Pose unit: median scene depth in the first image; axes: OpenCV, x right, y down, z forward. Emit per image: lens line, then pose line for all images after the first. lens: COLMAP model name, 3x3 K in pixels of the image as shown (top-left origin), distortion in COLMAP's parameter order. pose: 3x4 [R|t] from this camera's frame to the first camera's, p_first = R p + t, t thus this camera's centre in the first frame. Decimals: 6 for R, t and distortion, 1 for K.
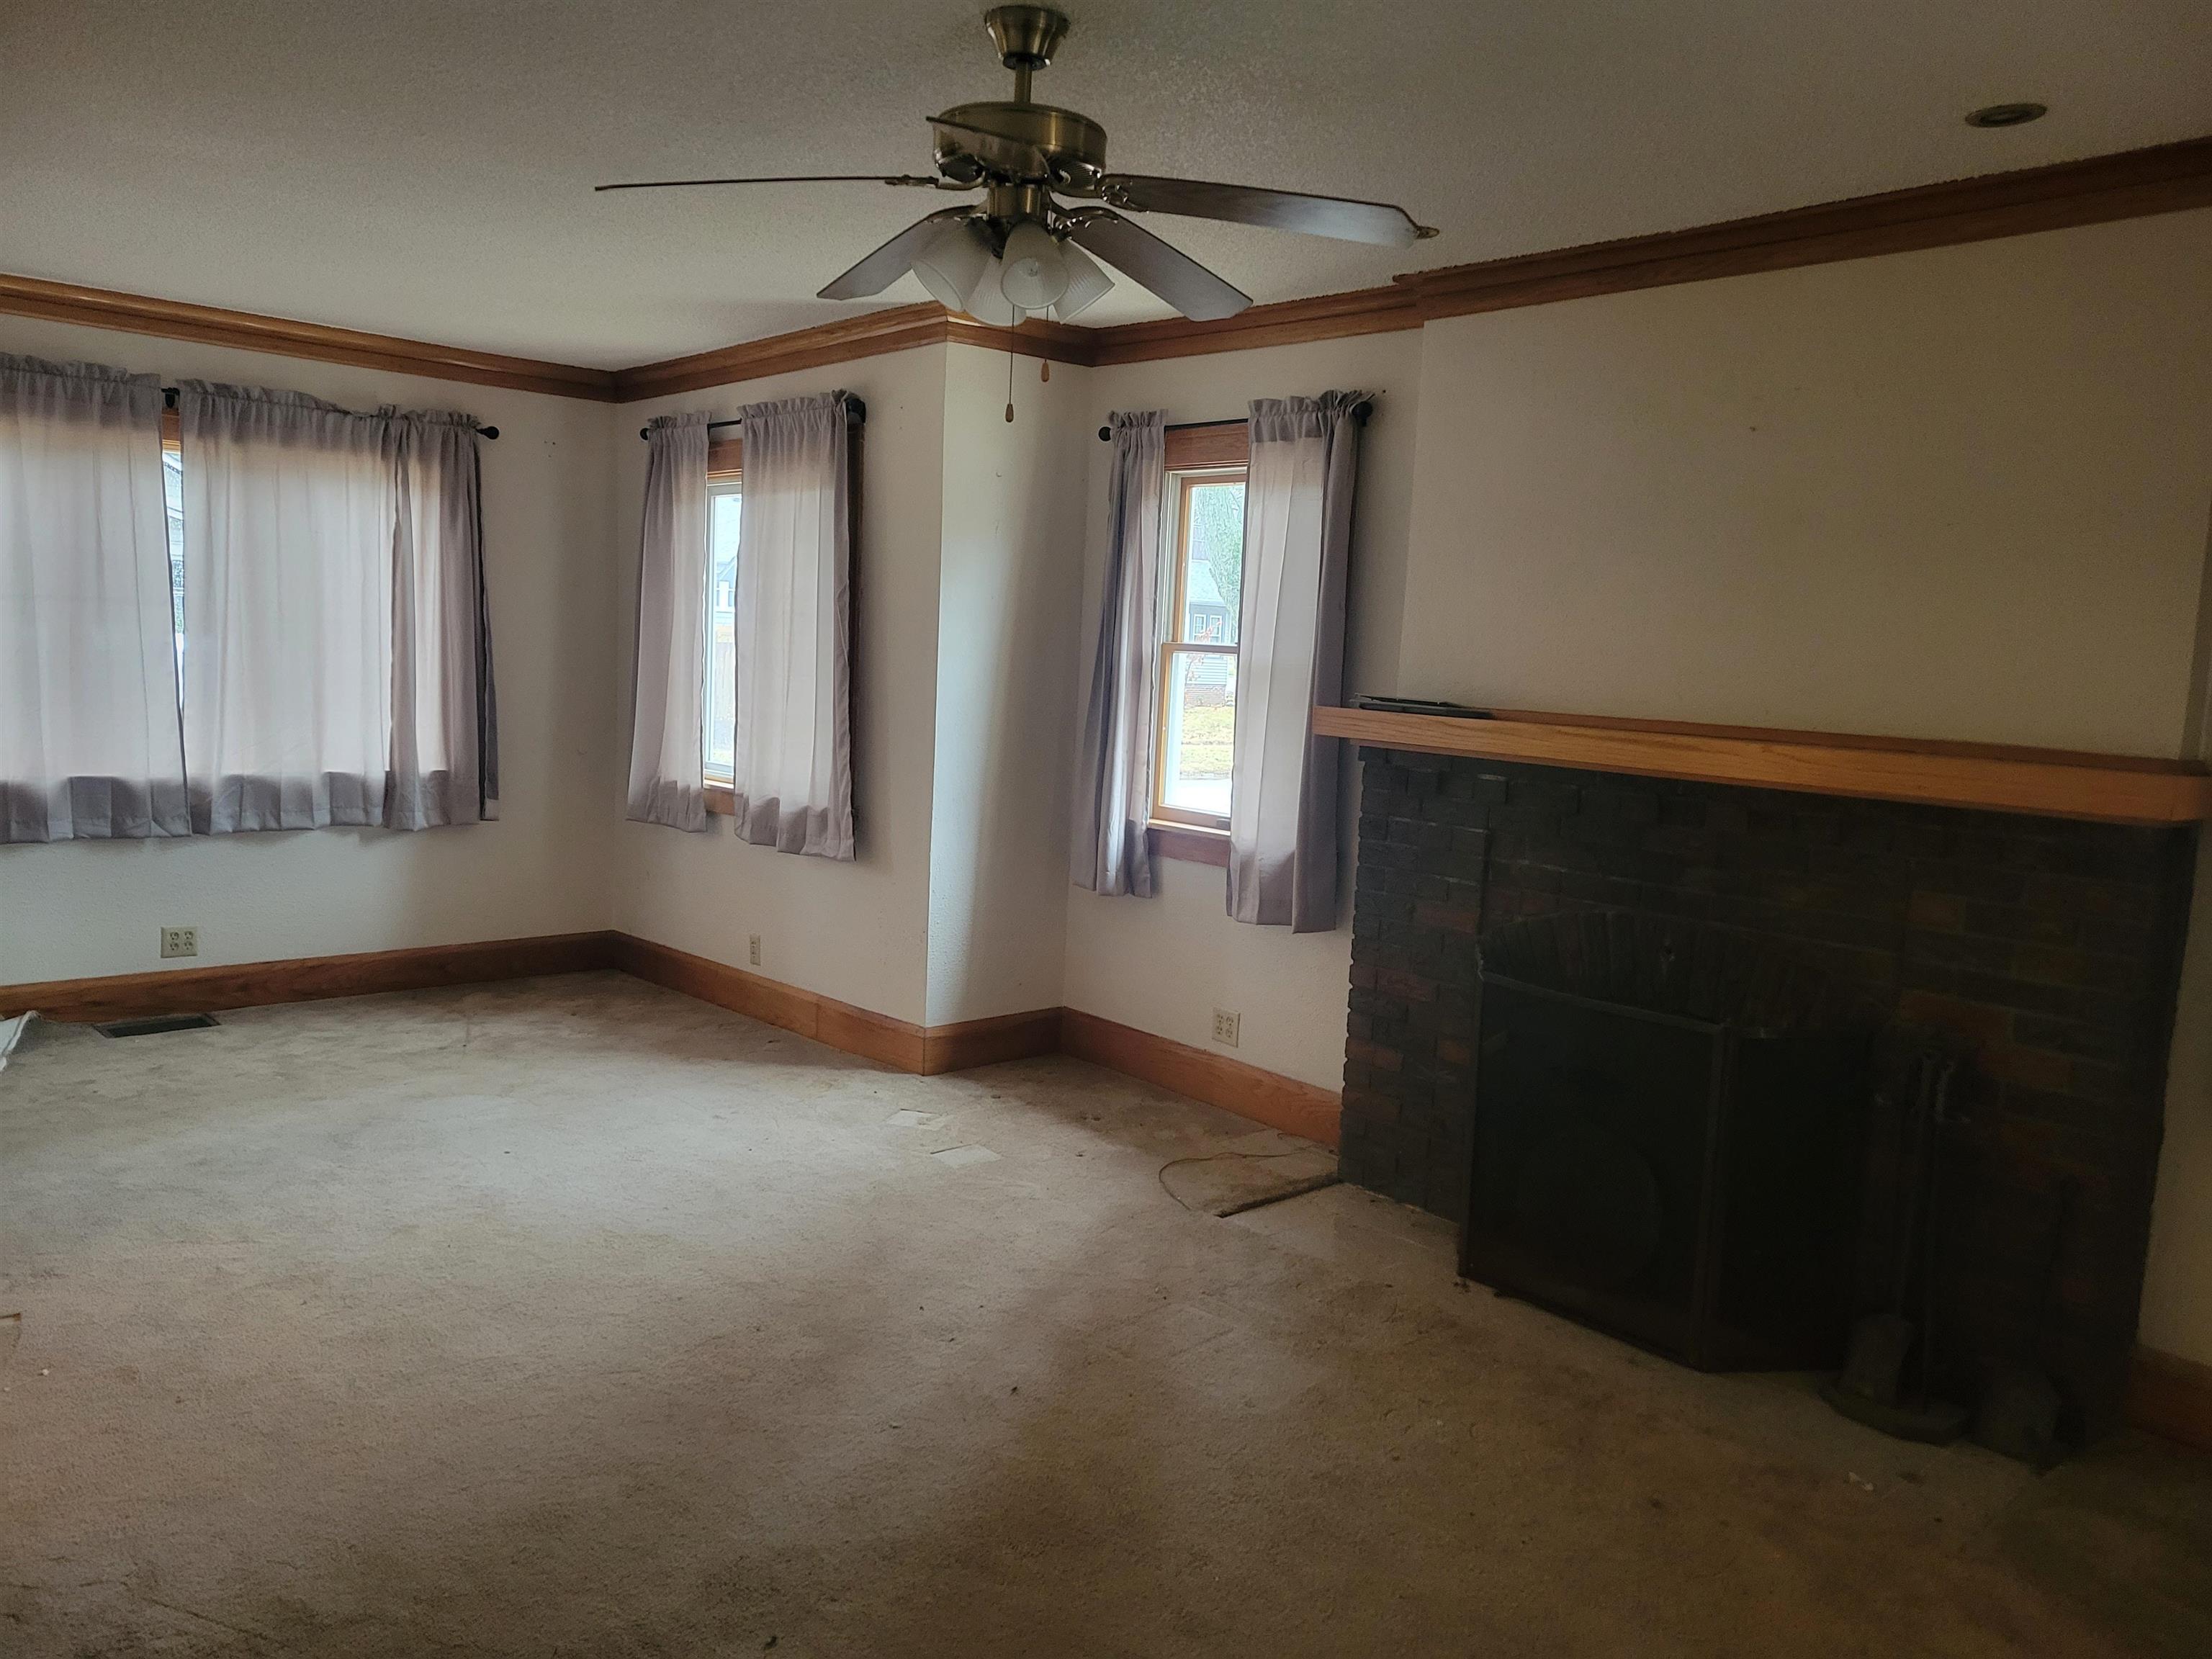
lens RADIAL K [[1638.3, 0, 1088.5], [0, 1638.3, 827.9], [0, 0, 1]] dist [0.036352, -0.013546]
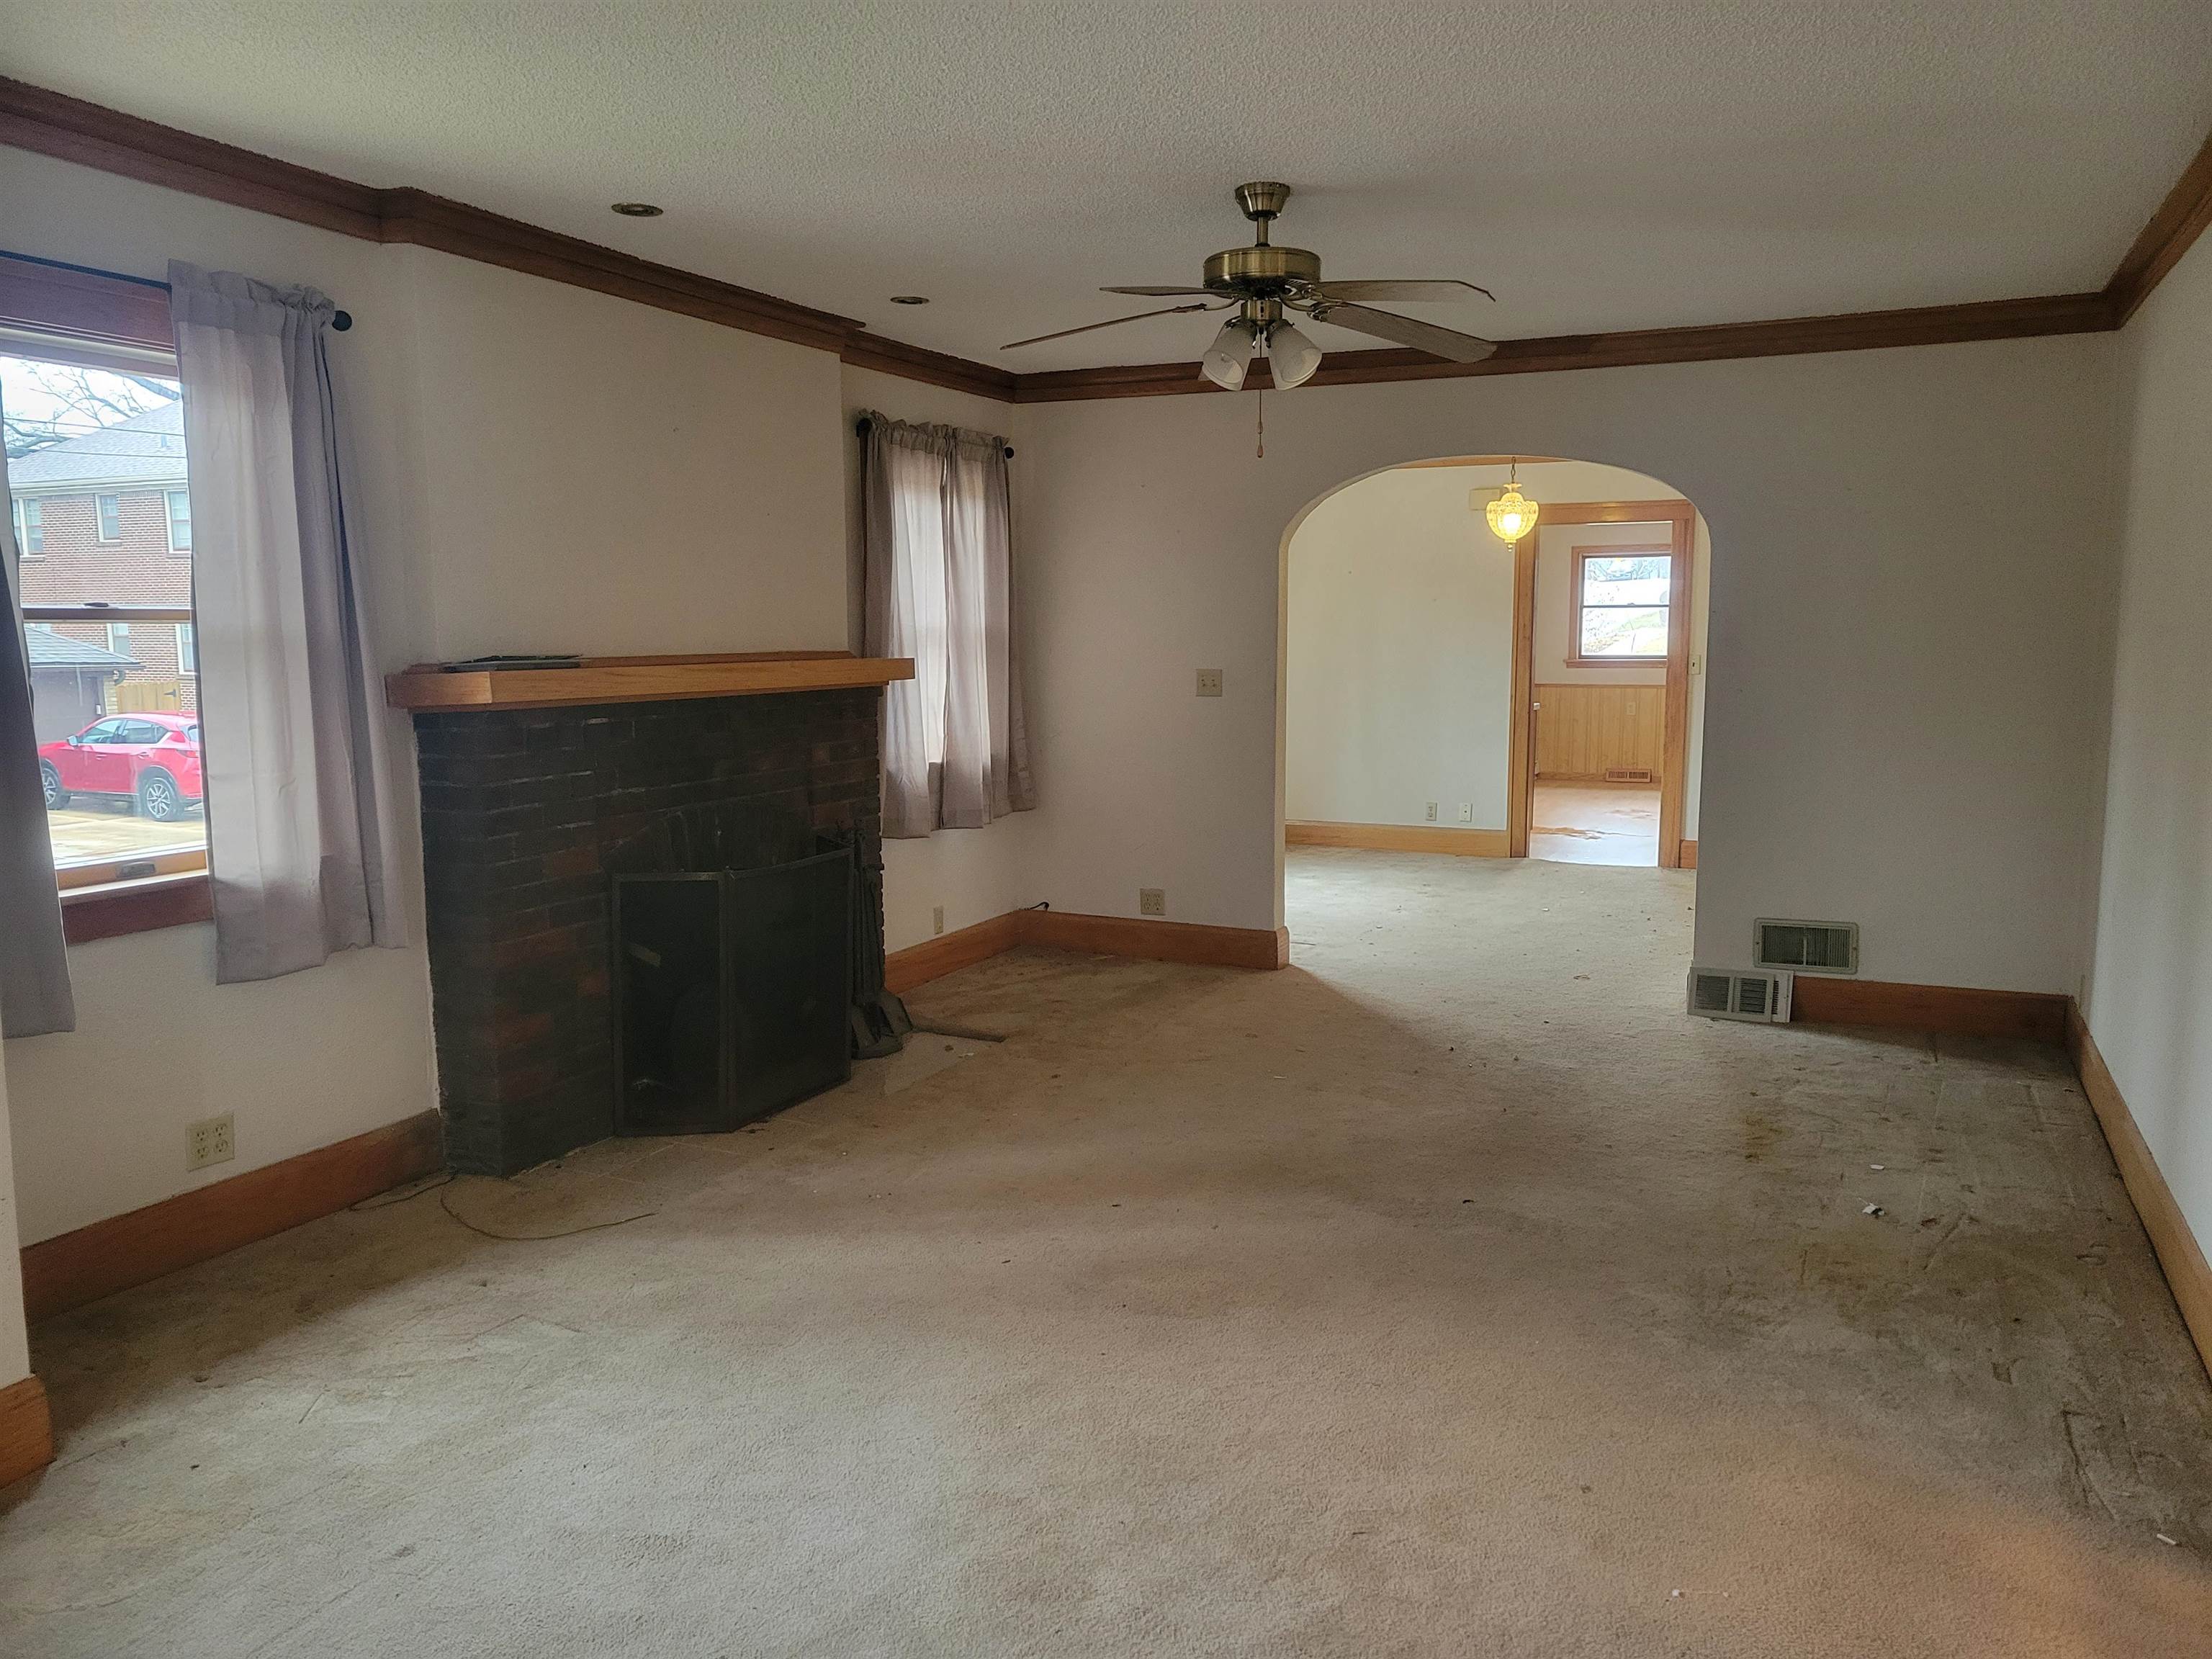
lens RADIAL K [[1638.3, 0, 1110.3], [0, 1638.3, 826.3], [0, 0, 1]] dist [0.036352, -0.013546]
pose [[-0.395768, -0.162386, 0.903880, -0.782882], [0.092084, 0.972265, 0.214991, -0.147043], [-0.913722, 0.168320, -0.369838, 0.980981]]
